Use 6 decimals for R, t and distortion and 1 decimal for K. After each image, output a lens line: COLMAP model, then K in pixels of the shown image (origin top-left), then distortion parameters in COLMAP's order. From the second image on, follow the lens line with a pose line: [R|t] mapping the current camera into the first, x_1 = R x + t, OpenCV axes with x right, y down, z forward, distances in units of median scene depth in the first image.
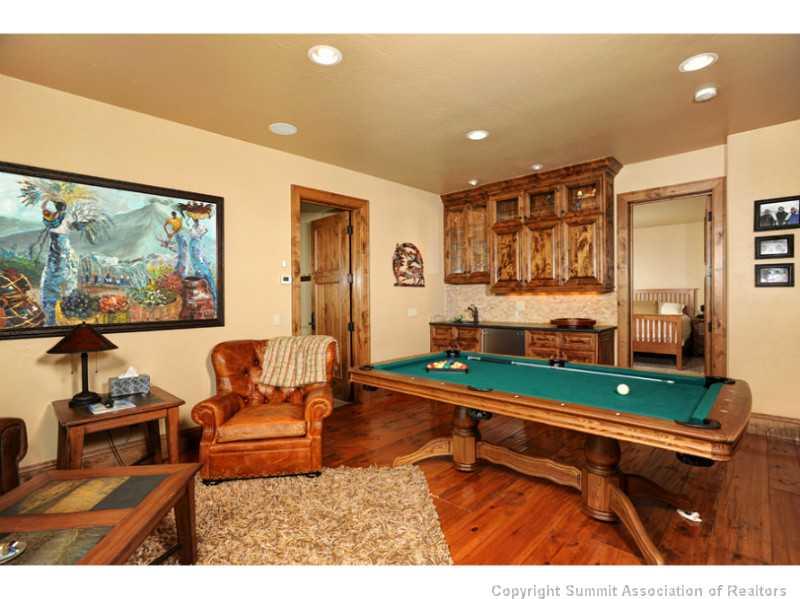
lens RADIAL K [[392.5, 0, 400.0], [0, 392.5, 299.5], [0, 0, 1]] dist [-0.073696, 0.026215]
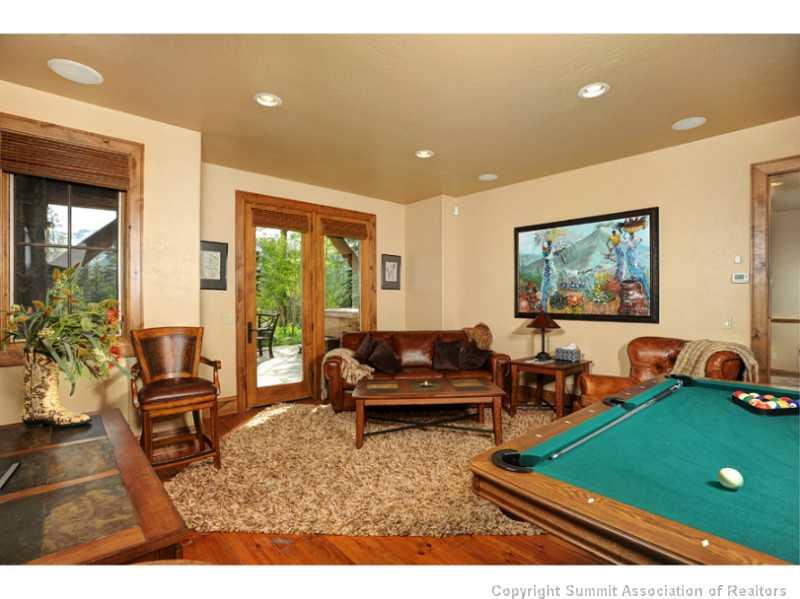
lens RADIAL K [[392.5, 0, 400.0], [0, 392.5, 299.5], [0, 0, 1]] dist [-0.073696, 0.026215]
pose [[-0.084715, 0.016909, -0.996262, 0.769737], [-0.005212, 0.999835, 0.017412, -0.015967], [0.996392, 0.006667, -0.084613, 0.394823]]
